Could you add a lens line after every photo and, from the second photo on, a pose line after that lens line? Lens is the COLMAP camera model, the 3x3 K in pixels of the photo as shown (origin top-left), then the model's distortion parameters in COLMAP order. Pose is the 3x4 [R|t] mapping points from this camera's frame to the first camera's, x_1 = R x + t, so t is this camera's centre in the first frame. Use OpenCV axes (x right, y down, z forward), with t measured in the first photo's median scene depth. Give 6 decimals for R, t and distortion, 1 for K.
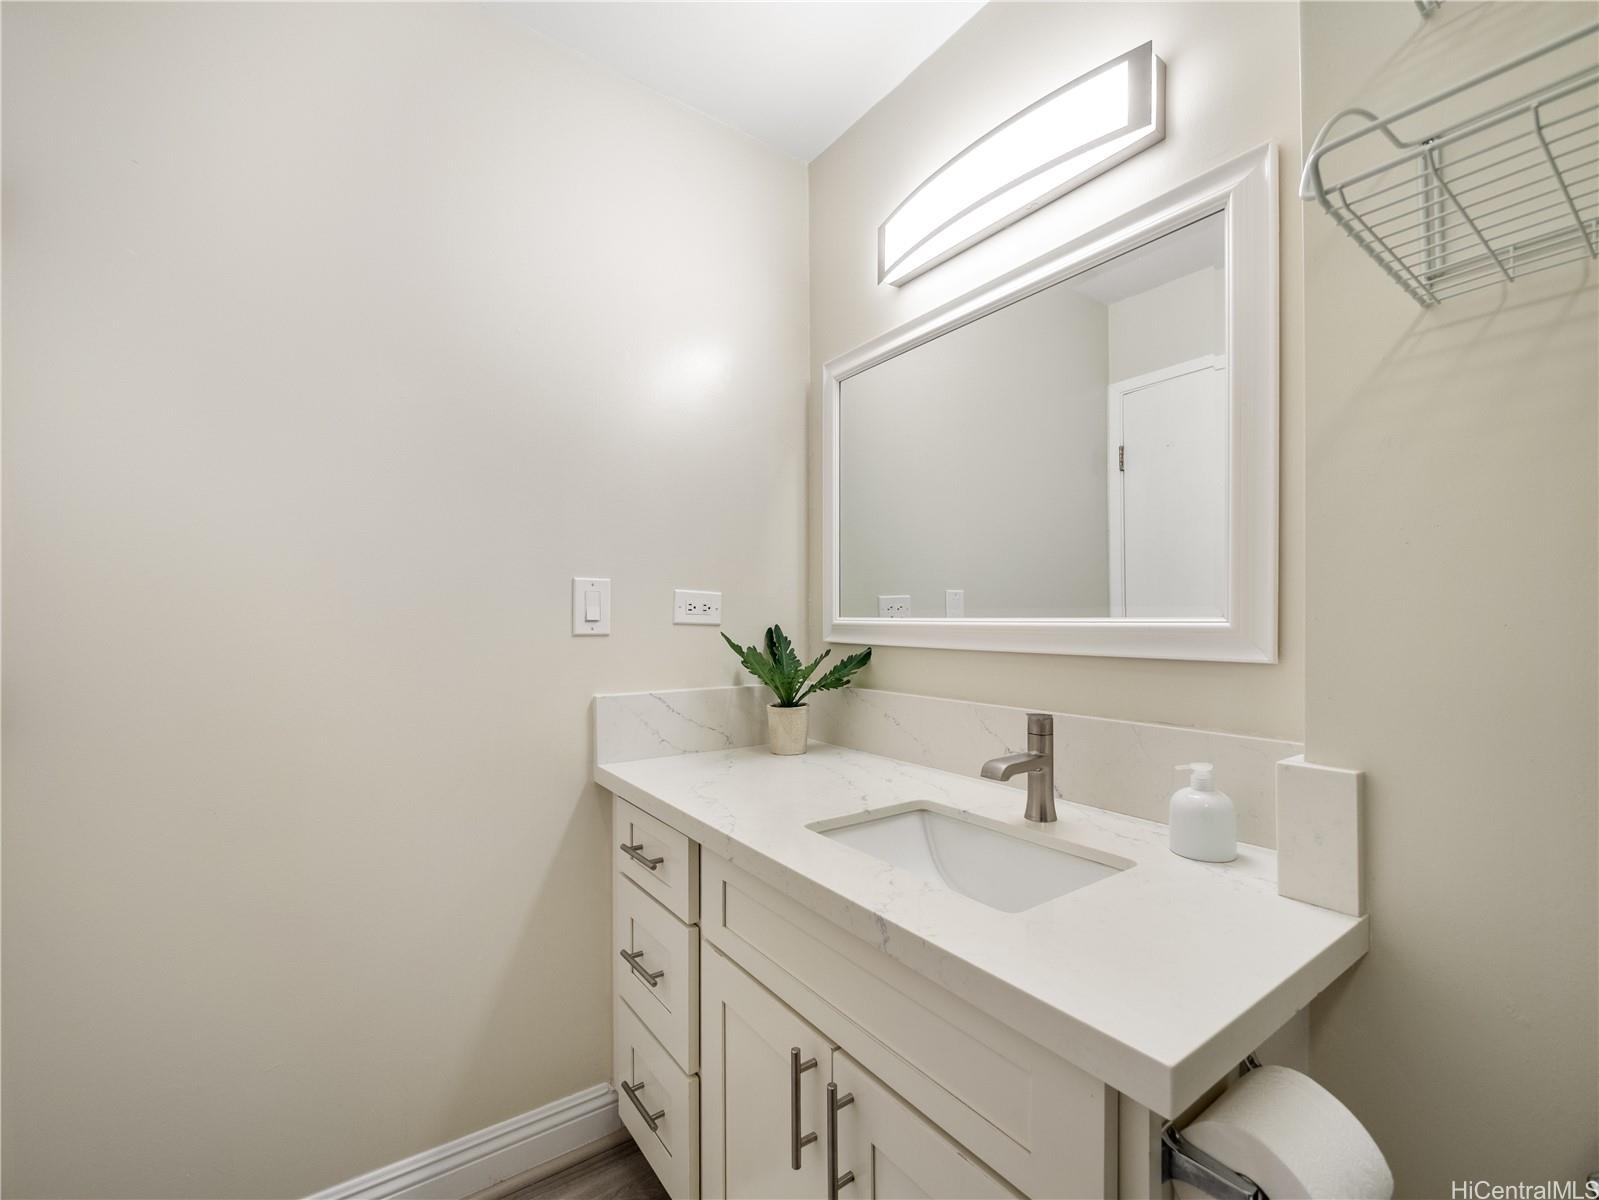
lens RADIAL K [[676.3, 0, 796.7], [0, 676.3, 614.5], [0, 0, 1]] dist [-0.006929, -0.000031]
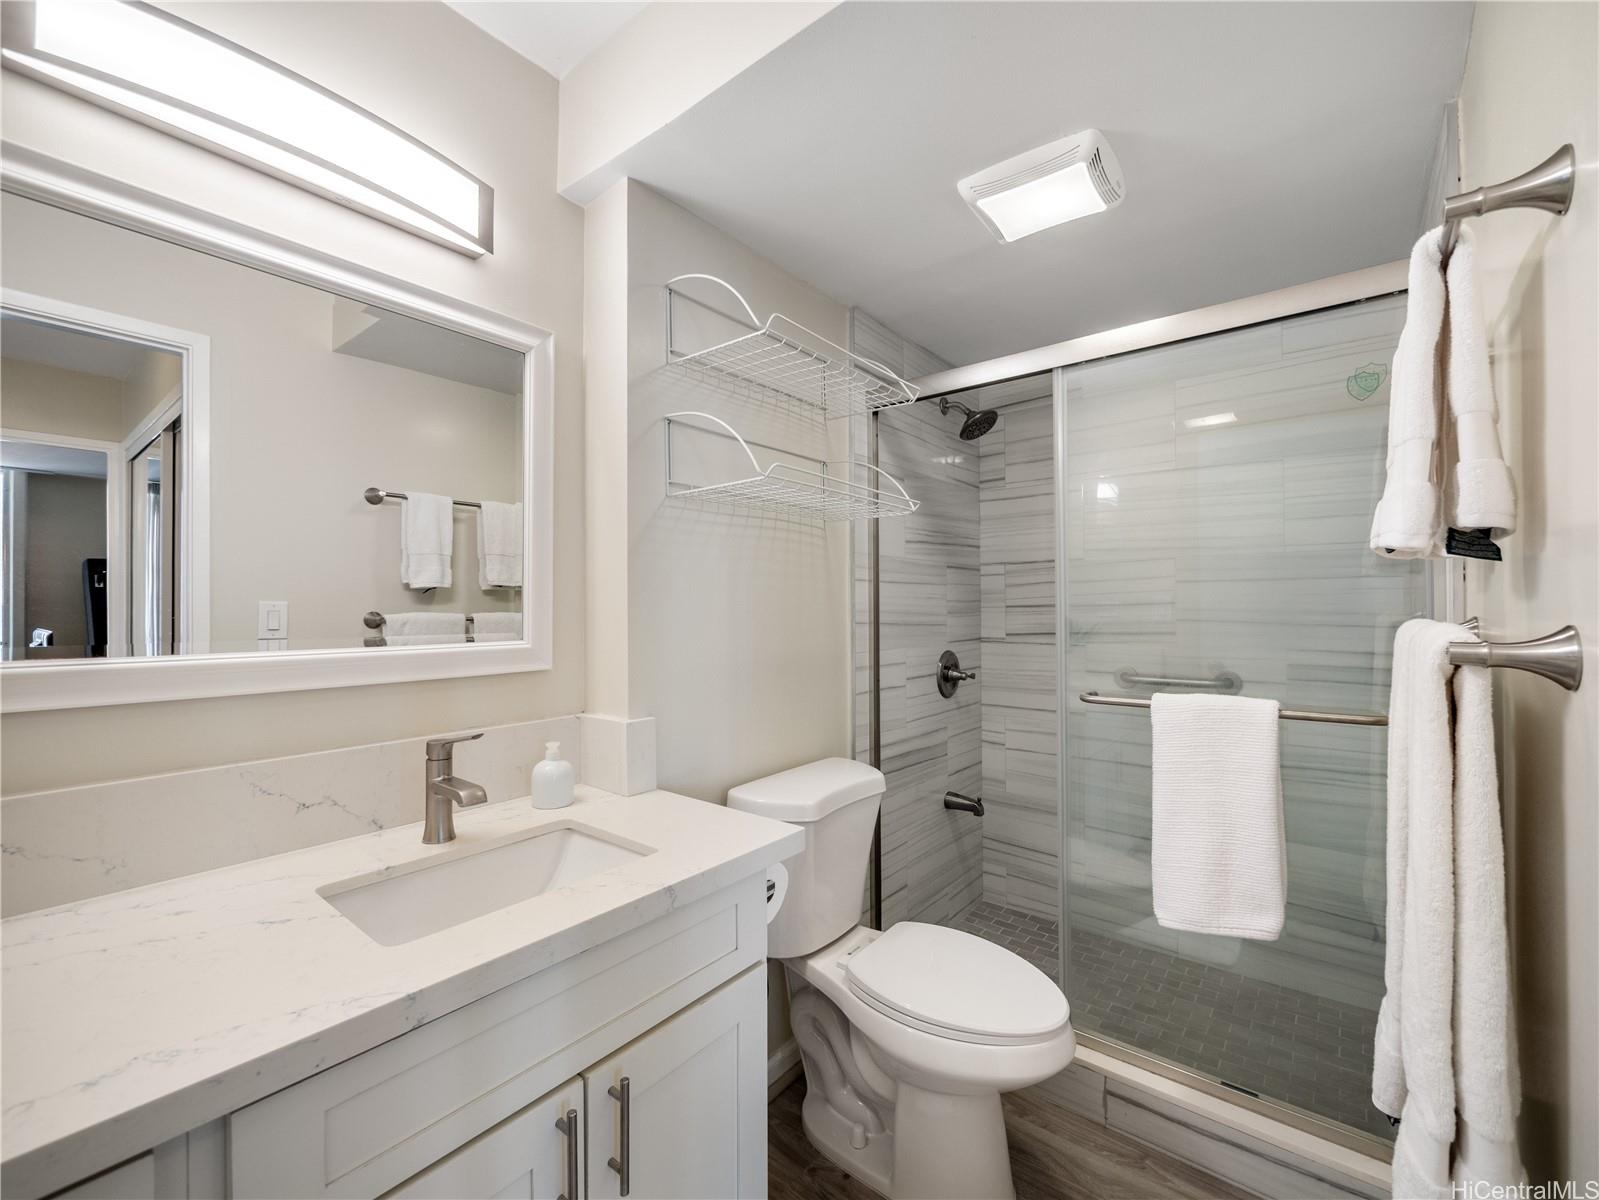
lens RADIAL K [[676.3, 0, 810.5], [0, 676.3, 602.3], [0, 0, 1]] dist [-0.006929, -0.000031]
pose [[-0.284347, 0.009357, 0.958676, -0.824205], [-0.004157, 0.999931, -0.010993, -0.059823], [-0.958713, -0.007111, -0.284288, 0.757607]]
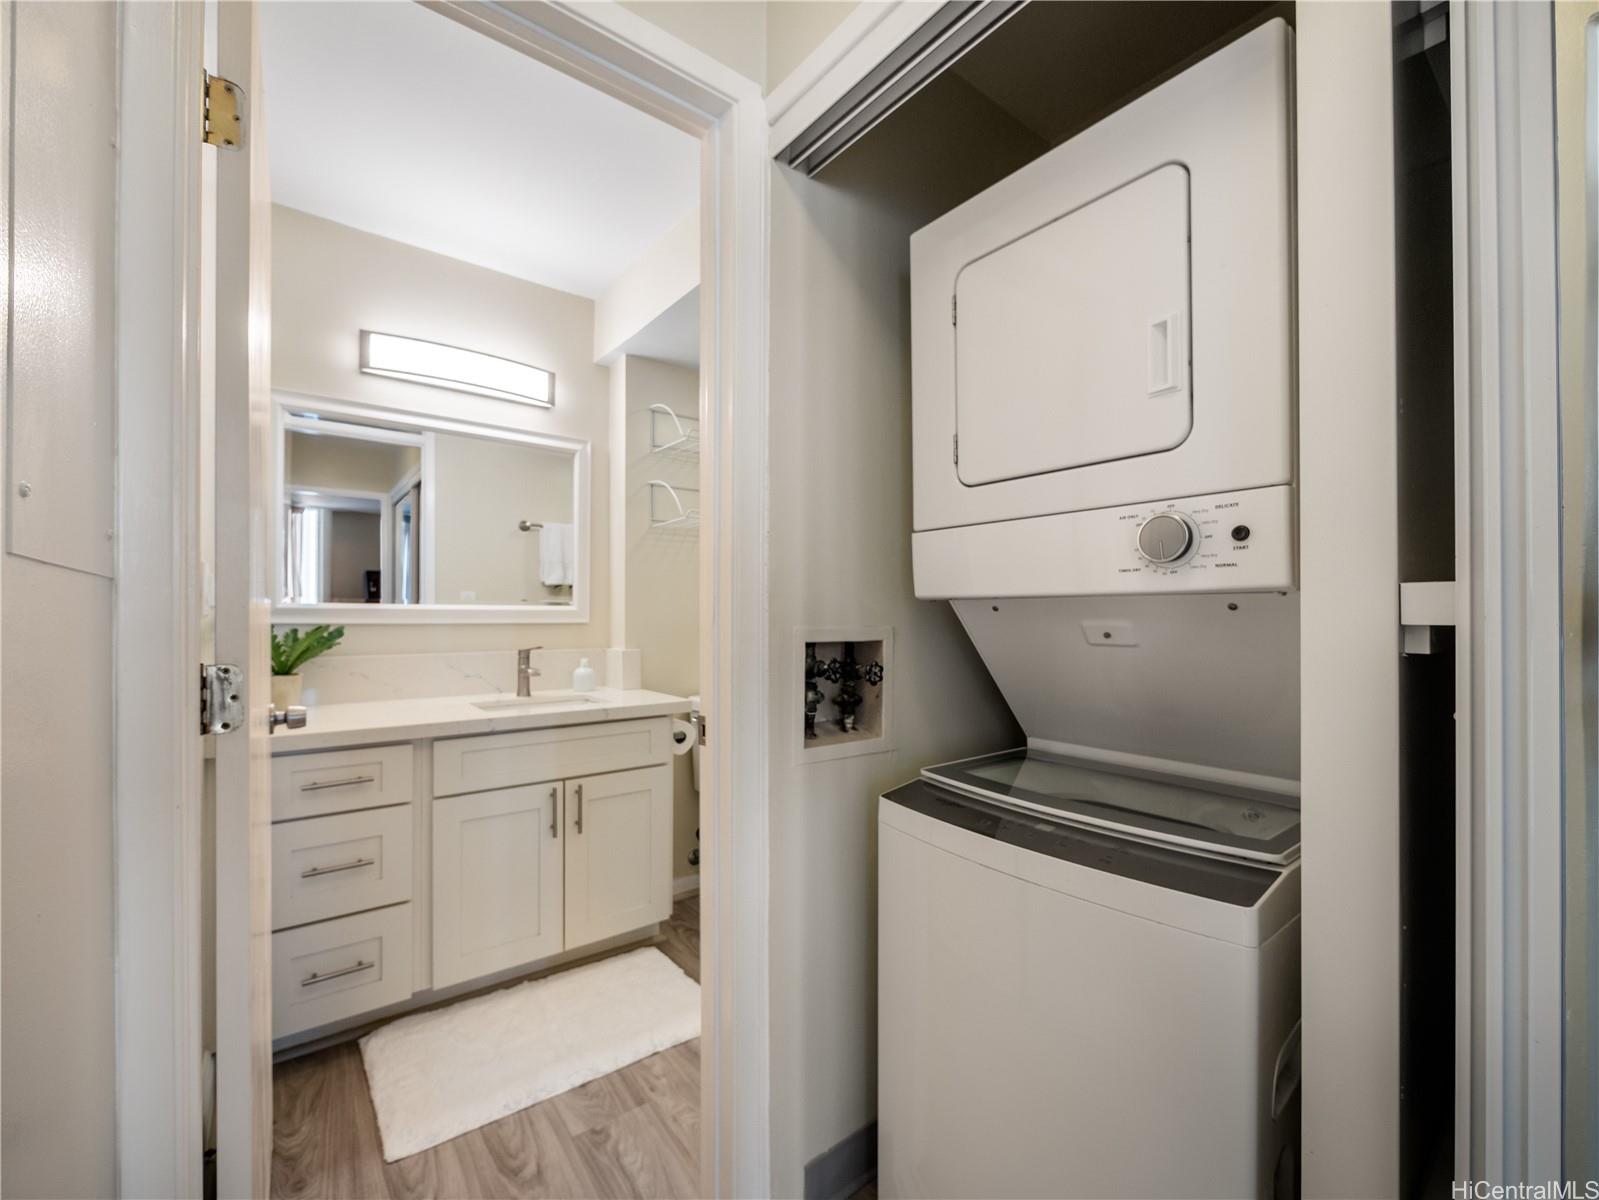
lens RADIAL K [[676.3, 0, 798.5], [0, 676.3, 612.6], [0, 0, 1]] dist [-0.006929, -0.000031]
pose [[-0.044835, 0.005260, 0.998981, -1.918725], [-0.010345, 0.999930, -0.005730, 0.030508], [-0.998941, -0.010591, -0.044777, 0.205545]]
